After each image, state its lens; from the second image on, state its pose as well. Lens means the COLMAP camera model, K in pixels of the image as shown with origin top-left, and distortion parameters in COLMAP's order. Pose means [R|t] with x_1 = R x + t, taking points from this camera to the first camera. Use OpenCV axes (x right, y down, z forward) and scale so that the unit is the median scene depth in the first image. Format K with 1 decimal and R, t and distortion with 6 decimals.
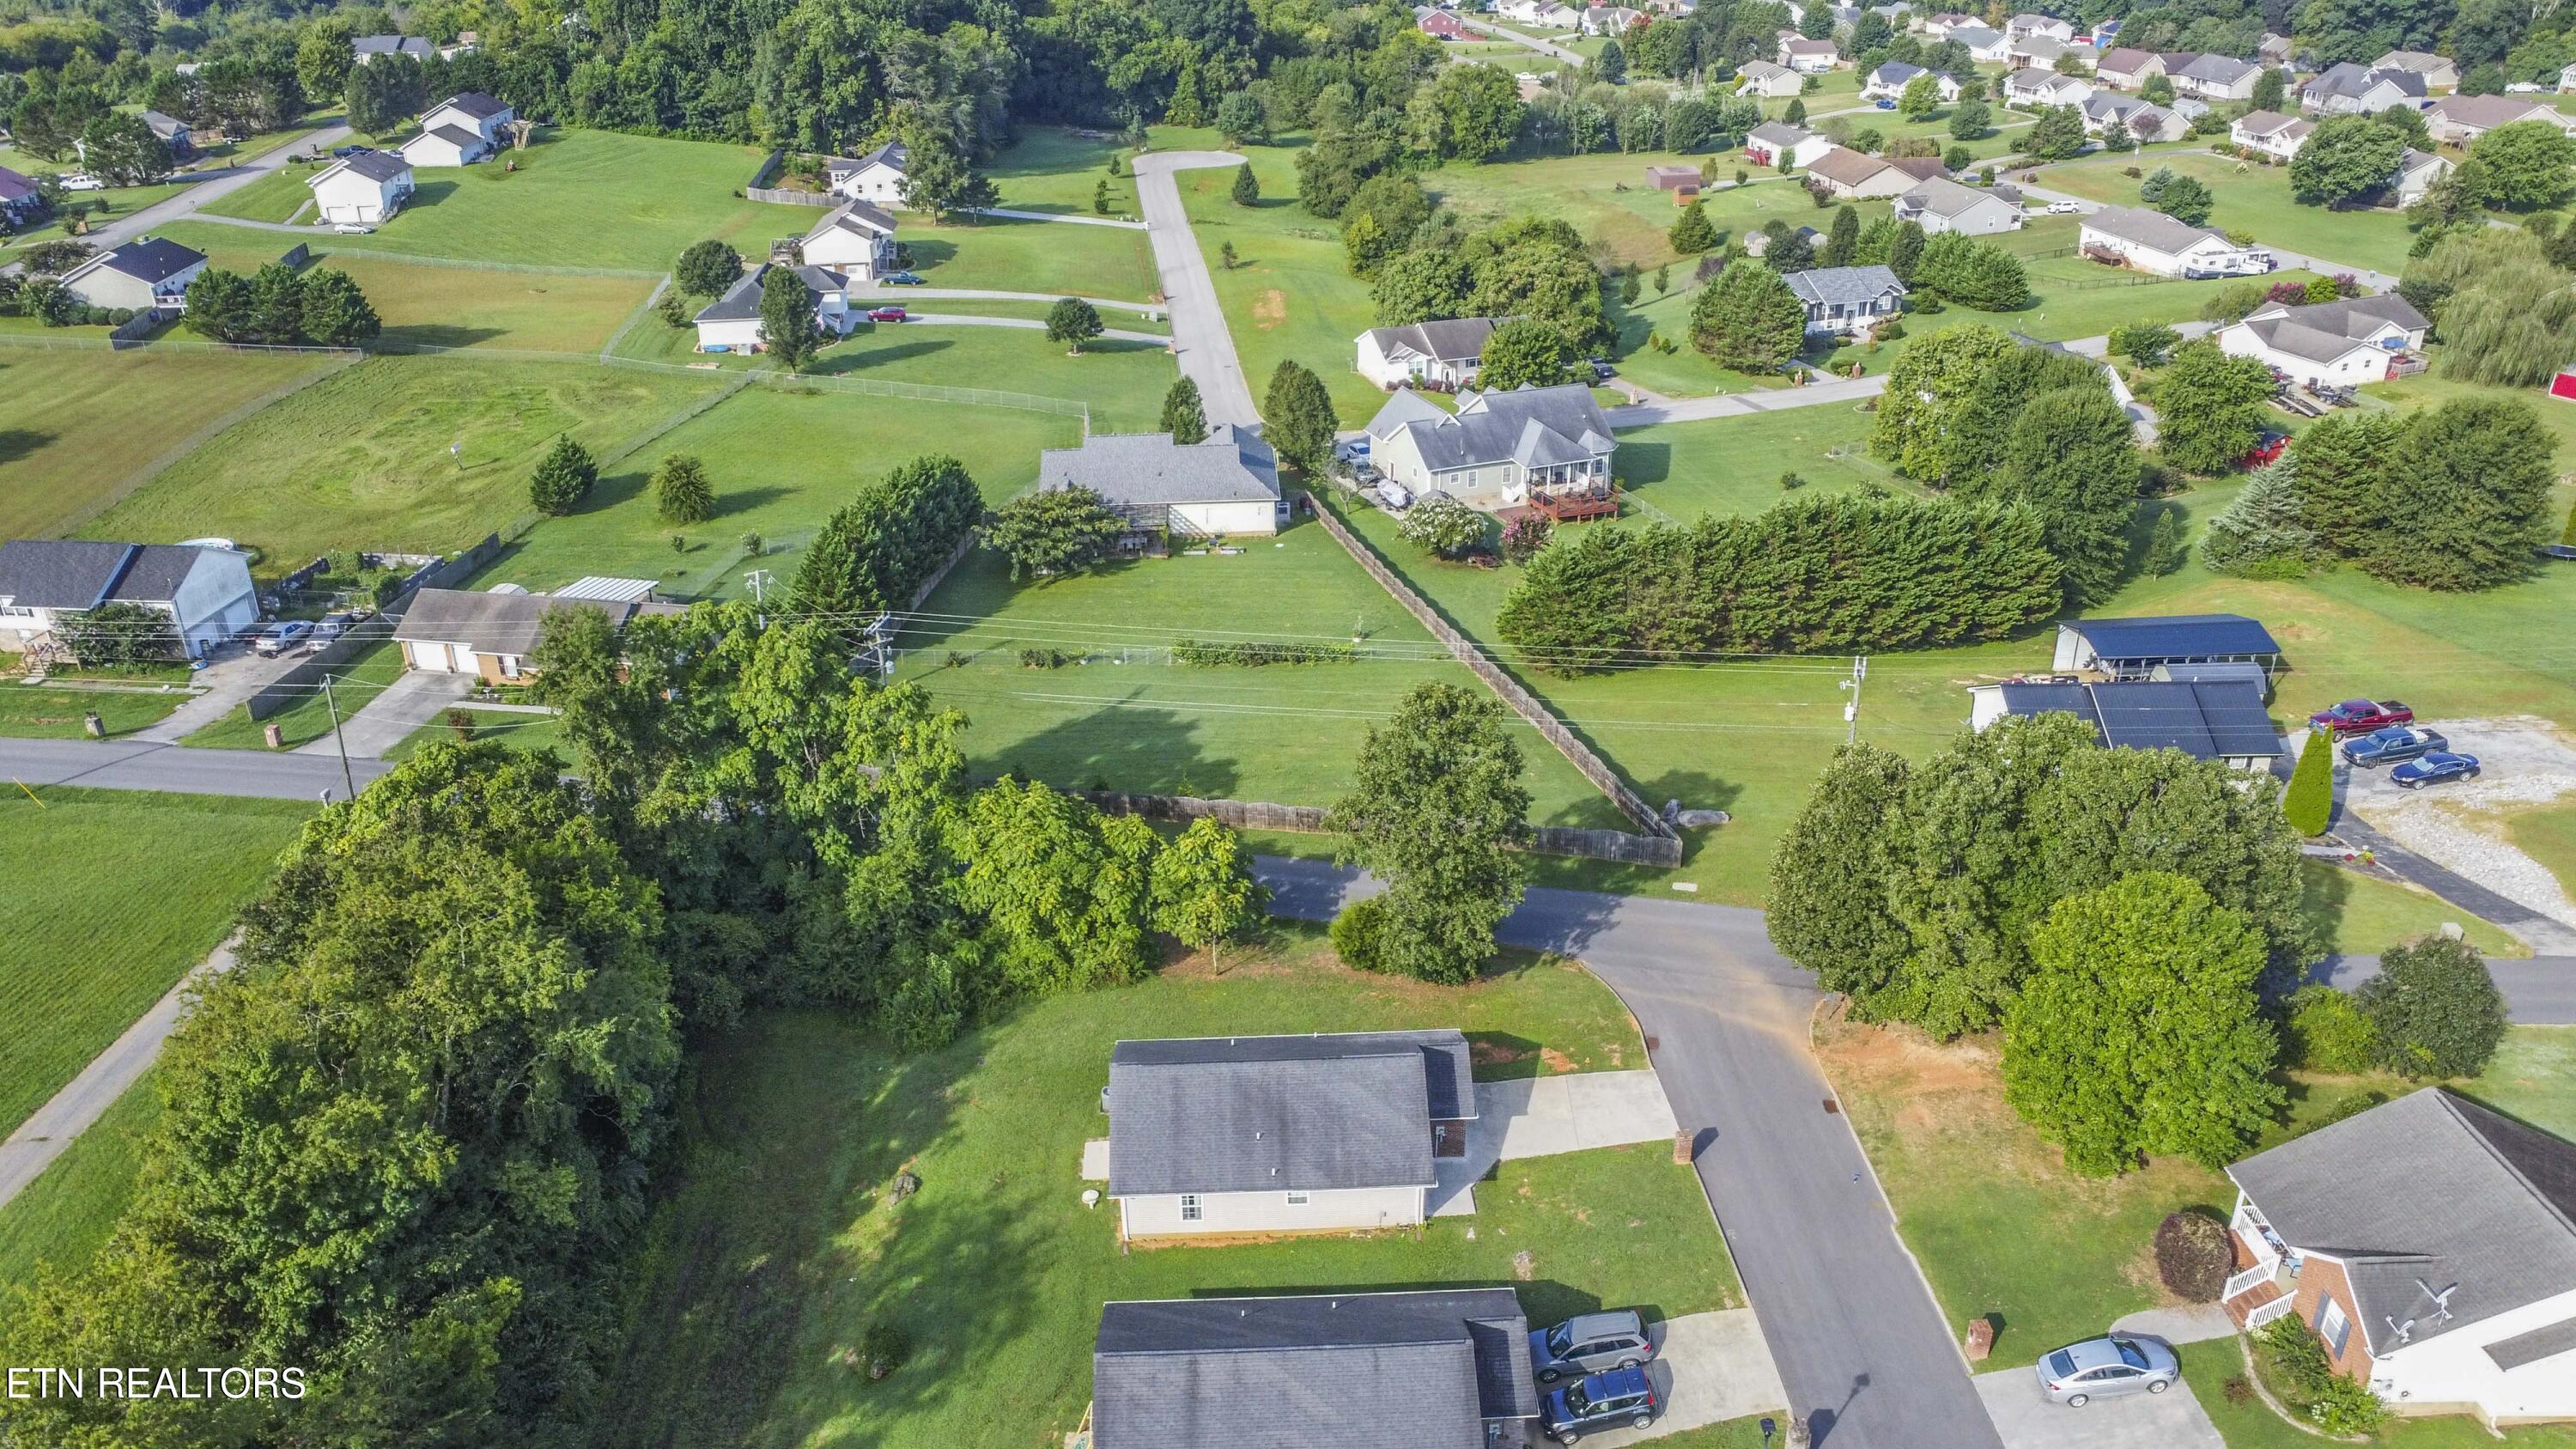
lens RADIAL K [[1920.8, 0, 1282.3], [0, 1920.8, 741.9], [0, 0, 1]] dist [-0.158997, 0.247627]
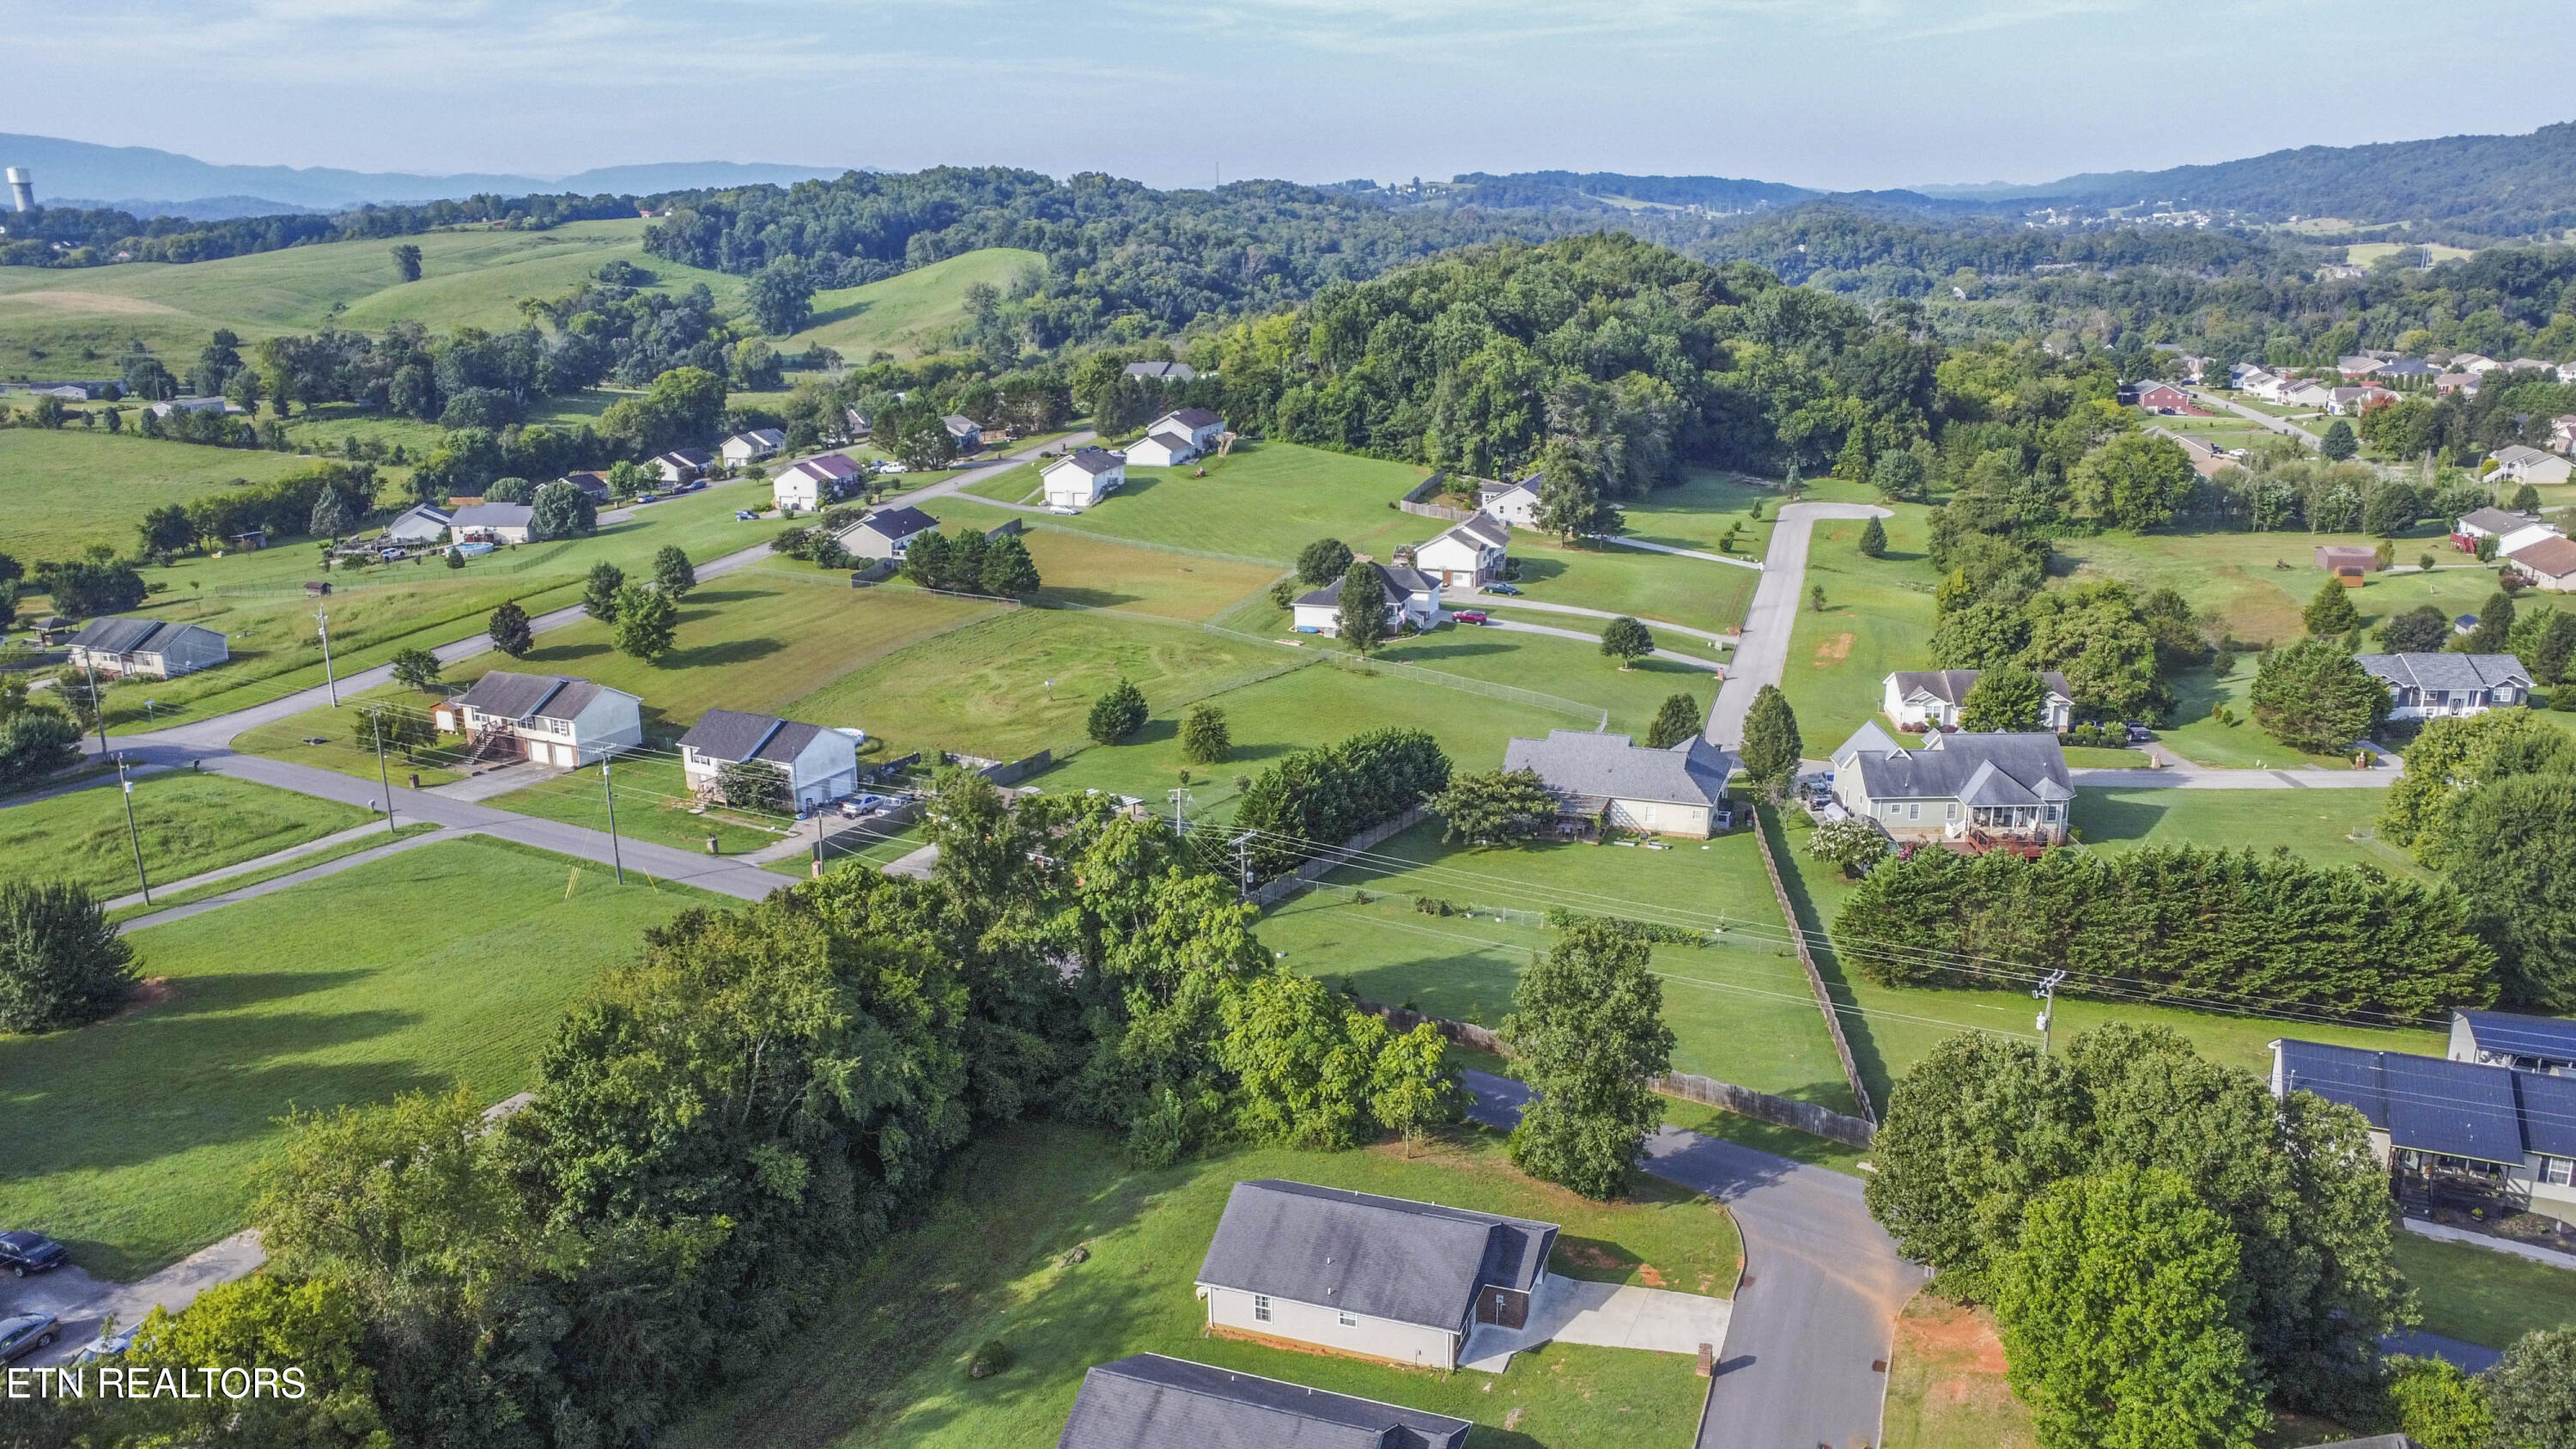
lens RADIAL K [[1932.5, 0, 1288.0], [0, 1932.5, 724.5], [0, 0, 1]] dist [-0.187536, 0.329560]
pose [[0.920153, 0.102757, -0.377836, 0.178766], [-0.170326, 0.973914, -0.149933, 0.030819], [0.352573, 0.202317, 0.913652, -0.071546]]
